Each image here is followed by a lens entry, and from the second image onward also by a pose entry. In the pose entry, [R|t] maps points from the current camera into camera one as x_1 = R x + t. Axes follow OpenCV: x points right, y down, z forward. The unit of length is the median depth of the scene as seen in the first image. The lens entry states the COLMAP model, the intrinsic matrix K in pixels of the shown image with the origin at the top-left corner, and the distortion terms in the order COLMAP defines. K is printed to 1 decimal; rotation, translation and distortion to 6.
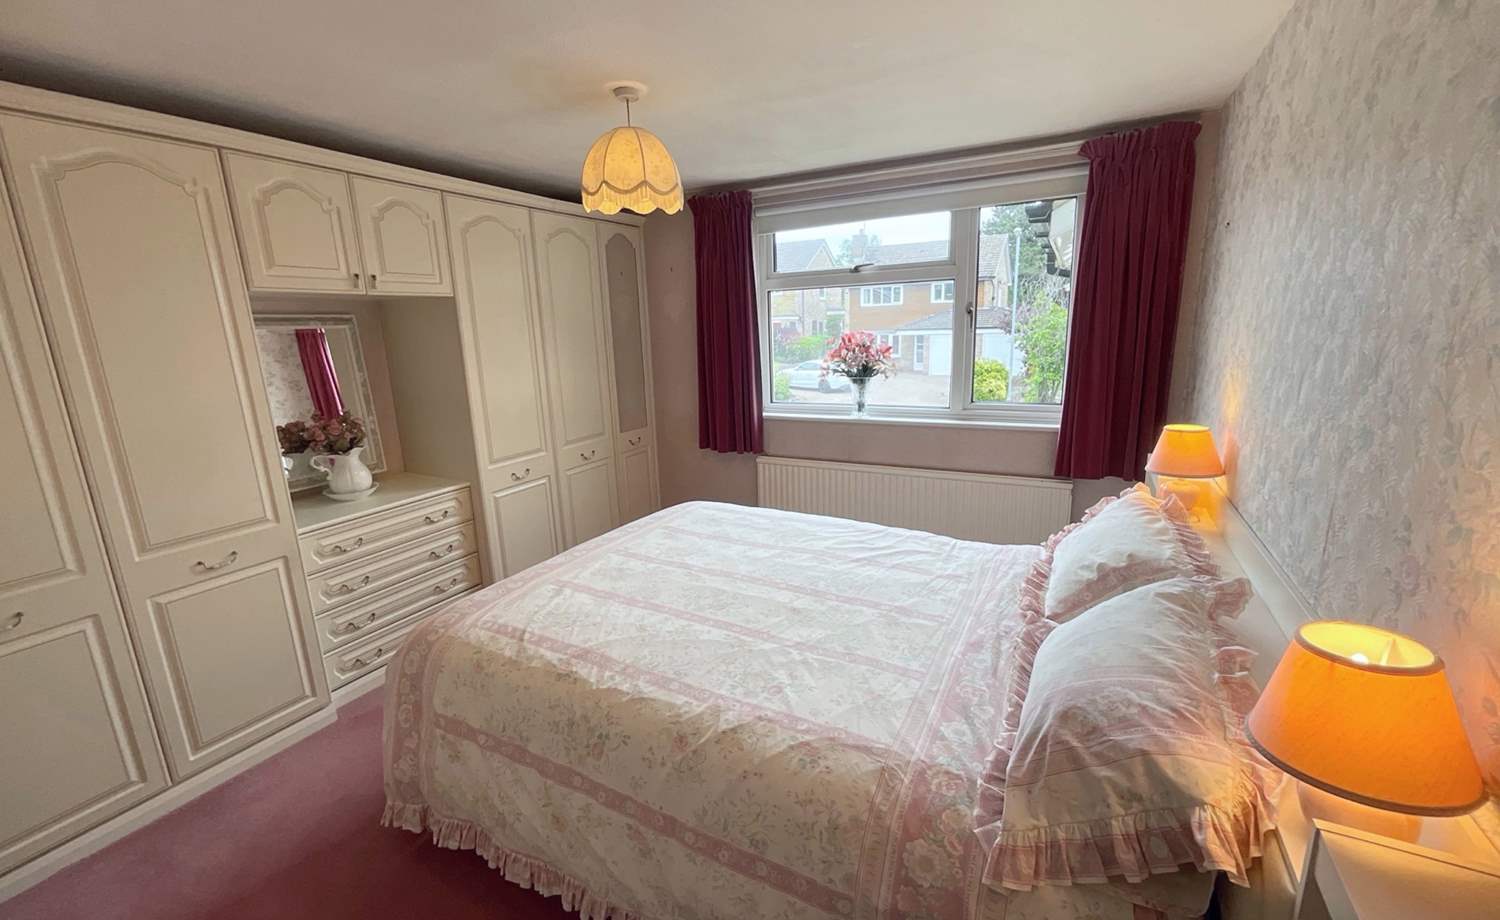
lens RADIAL K [[609.1, 0, 739.9], [0, 609.1, 457.1], [0, 0, 1]] dist [-0.002844, -0.000794]
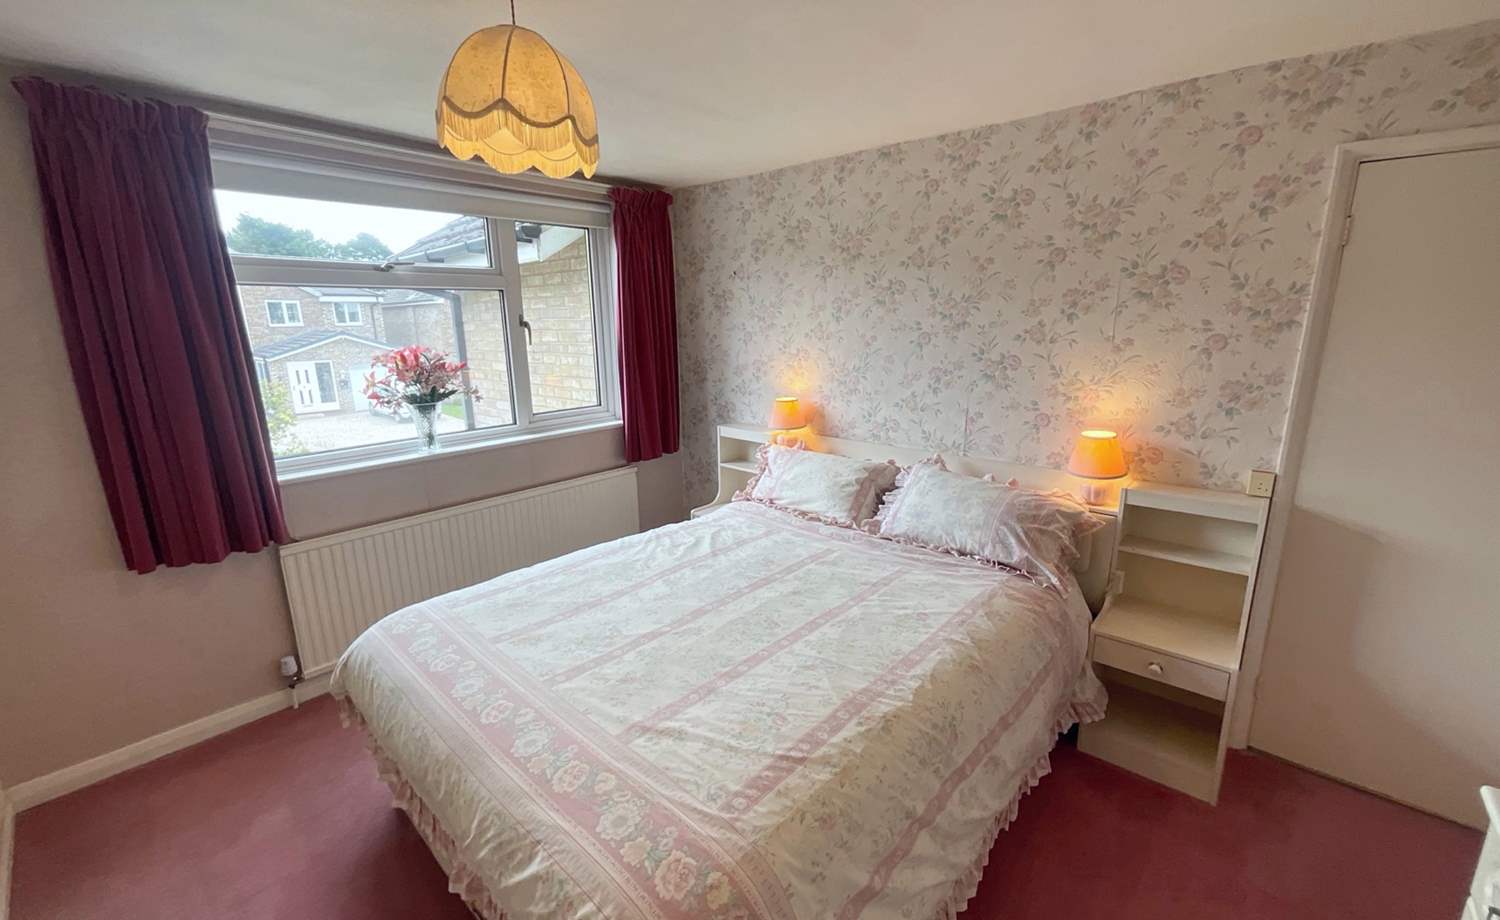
lens RADIAL K [[609.1, 0, 761.8], [0, 609.1, 457.2], [0, 0, 1]] dist [-0.002844, -0.000794]
pose [[0.214635, -0.186191, 0.958783, -0.796169], [0.214380, 0.966703, 0.139737, -0.128818], [-0.952876, 0.175551, 0.247404, 0.639352]]
